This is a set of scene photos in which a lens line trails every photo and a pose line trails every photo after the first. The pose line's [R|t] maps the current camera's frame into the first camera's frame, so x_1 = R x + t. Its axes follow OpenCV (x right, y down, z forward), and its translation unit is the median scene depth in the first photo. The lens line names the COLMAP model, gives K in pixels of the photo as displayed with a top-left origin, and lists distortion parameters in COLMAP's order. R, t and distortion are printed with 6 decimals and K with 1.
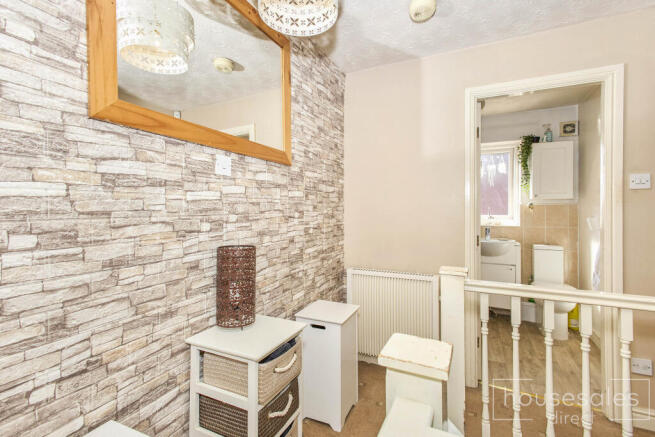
lens RADIAL K [[311.1, 0, 327.4], [0, 311.1, 217.5], [0, 0, 1]] dist [-0.002265, -0.000149]
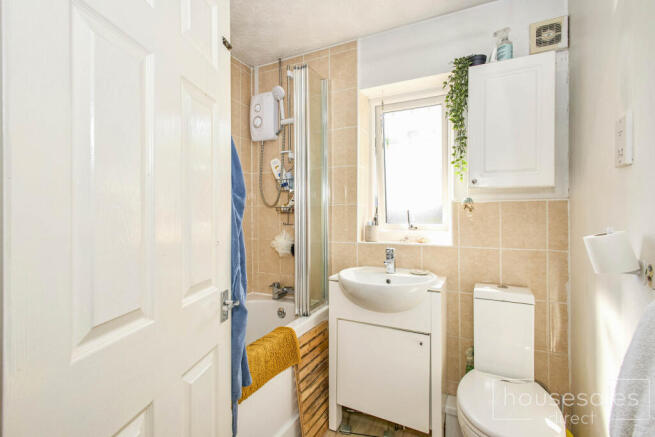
lens RADIAL K [[311.1, 0, 327.7], [0, 311.1, 216.6], [0, 0, 1]] dist [-0.002265, -0.000149]
pose [[0.999999, -0.000280, 0.001384, 0.447833], [0.000281, 1.000000, -0.000709, -0.019111], [-0.001383, 0.000710, 0.999999, 0.537944]]
